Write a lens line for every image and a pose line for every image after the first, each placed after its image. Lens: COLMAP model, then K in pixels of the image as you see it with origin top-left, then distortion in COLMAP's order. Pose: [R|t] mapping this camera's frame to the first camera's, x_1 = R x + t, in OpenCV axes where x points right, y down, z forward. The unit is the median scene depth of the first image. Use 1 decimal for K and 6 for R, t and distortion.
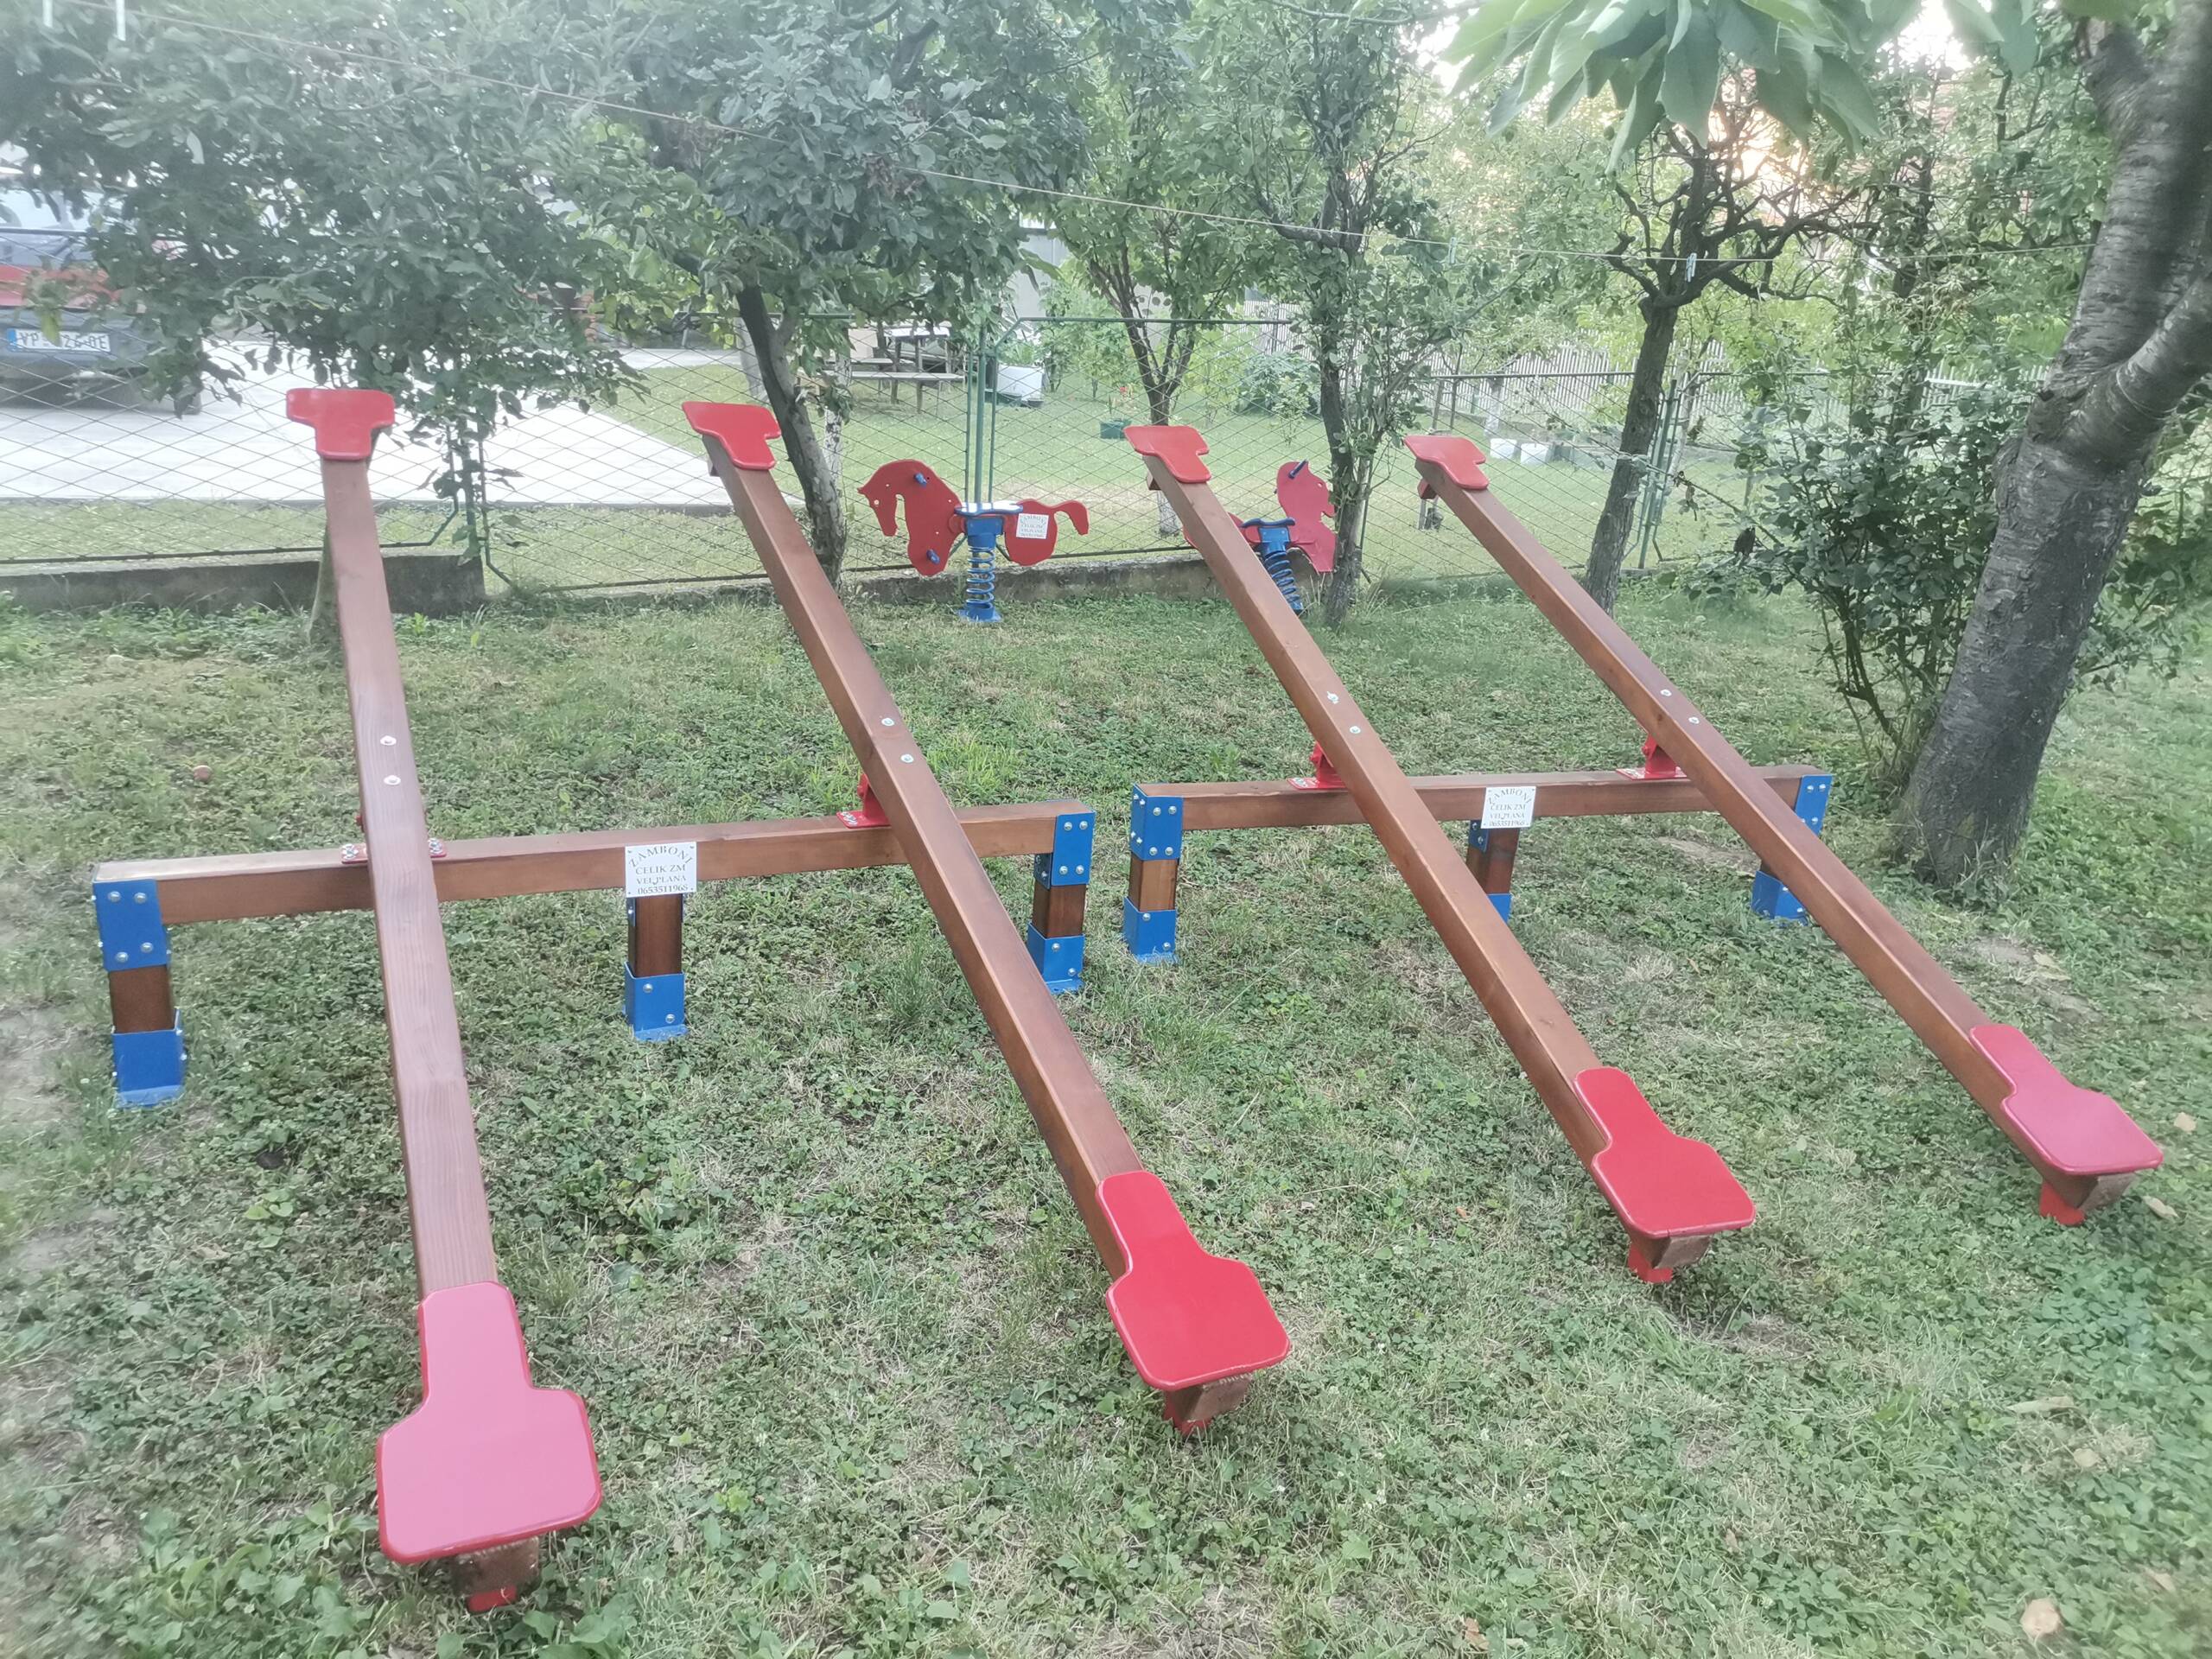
lens RADIAL K [[1667.1, 0, 1111.1], [0, 1667.1, 818.8], [0, 0, 1]] dist [0.037986, -0.024425]
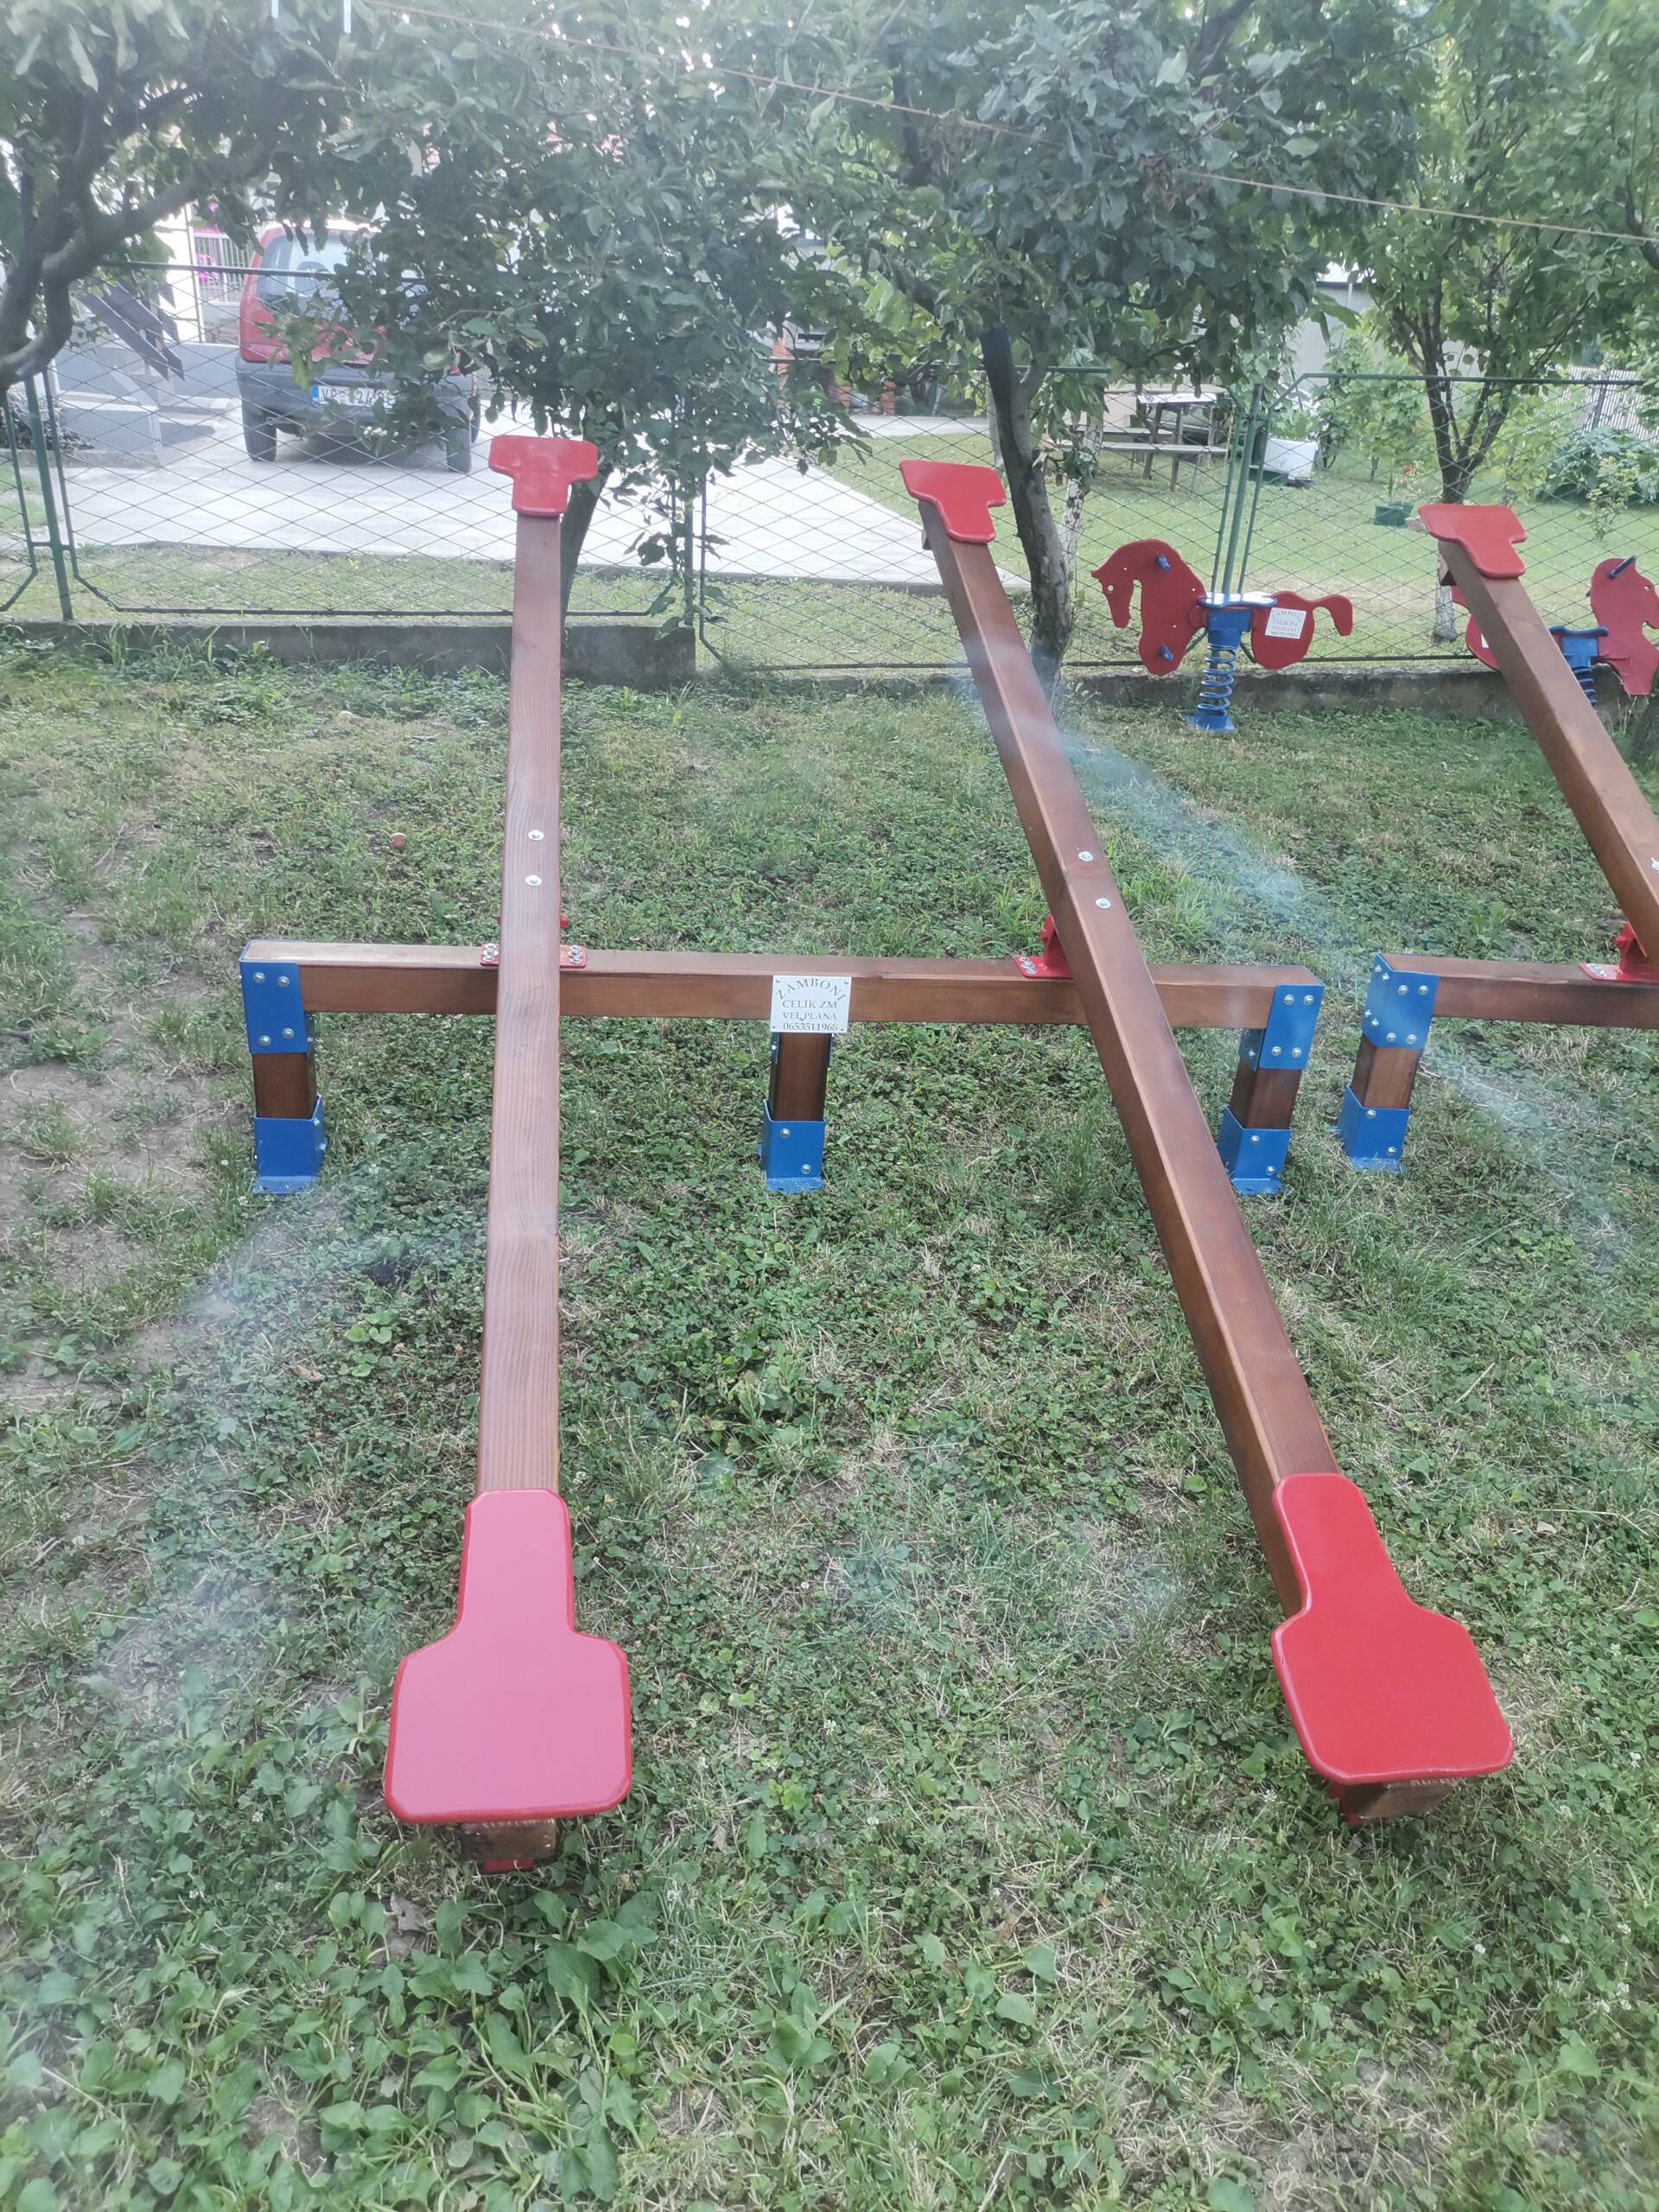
lens RADIAL K [[1667.1, 0, 836.9], [0, 1667.1, 1111.6], [0, 0, 1]] dist [0.037986, -0.024425]
pose [[0.955867, 0.126767, -0.265044, -0.014192], [-0.095423, 0.987171, 0.128012, -0.026839], [0.277872, -0.097071, 0.955701, 0.149021]]
